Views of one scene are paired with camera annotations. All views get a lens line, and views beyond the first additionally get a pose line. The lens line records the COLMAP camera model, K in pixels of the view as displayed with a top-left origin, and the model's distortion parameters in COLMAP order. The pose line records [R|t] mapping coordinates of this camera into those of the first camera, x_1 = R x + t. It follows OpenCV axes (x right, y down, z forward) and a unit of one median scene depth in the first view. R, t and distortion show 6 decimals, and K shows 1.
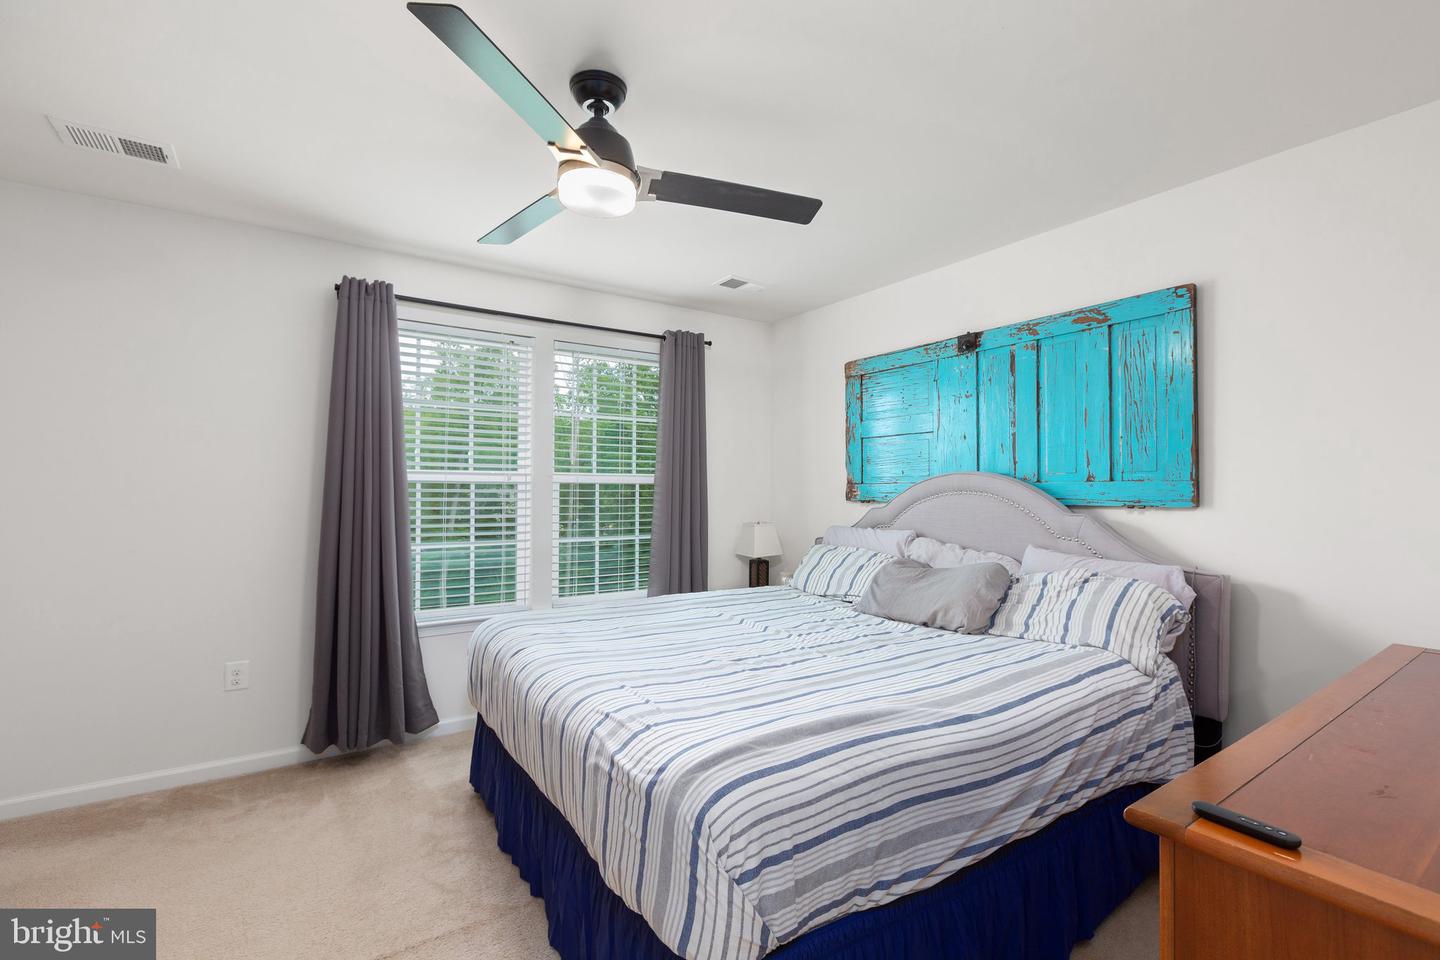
lens RADIAL K [[651.3, 0, 723.5], [0, 651.3, 480.9], [0, 0, 1]] dist [0.008554, -0.000828]
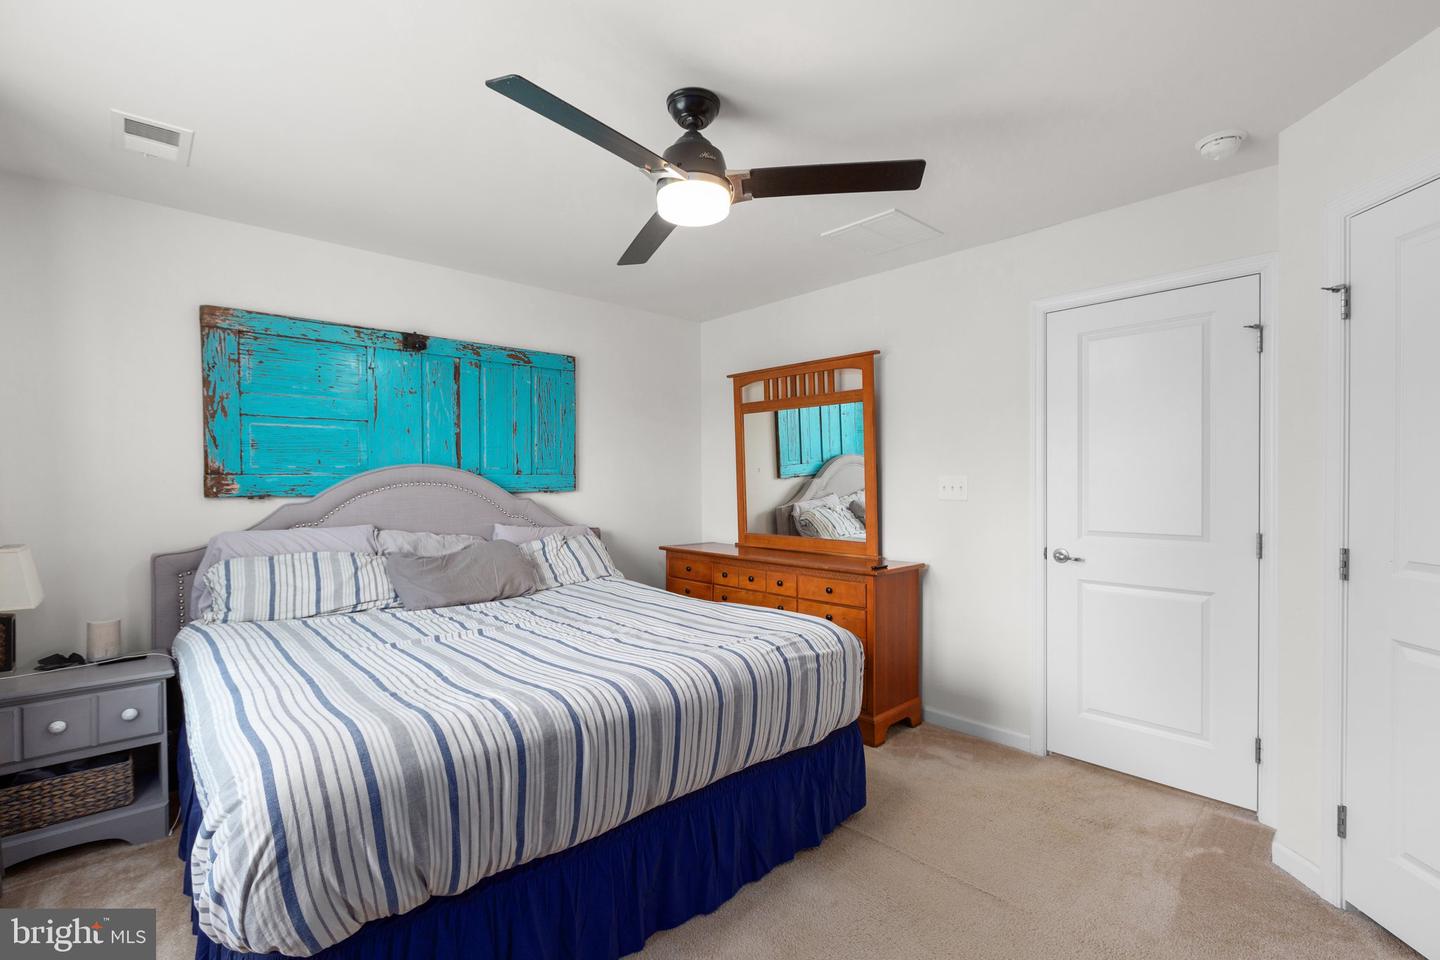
lens RADIAL K [[651.3, 0, 721.4], [0, 651.3, 483.0], [0, 0, 1]] dist [0.008554, -0.000828]
pose [[-0.162370, -0.008276, 0.986695, -0.798546], [-0.008338, 0.999941, 0.007015, 0.005425], [-0.986695, -0.007088, -0.162430, 0.719890]]
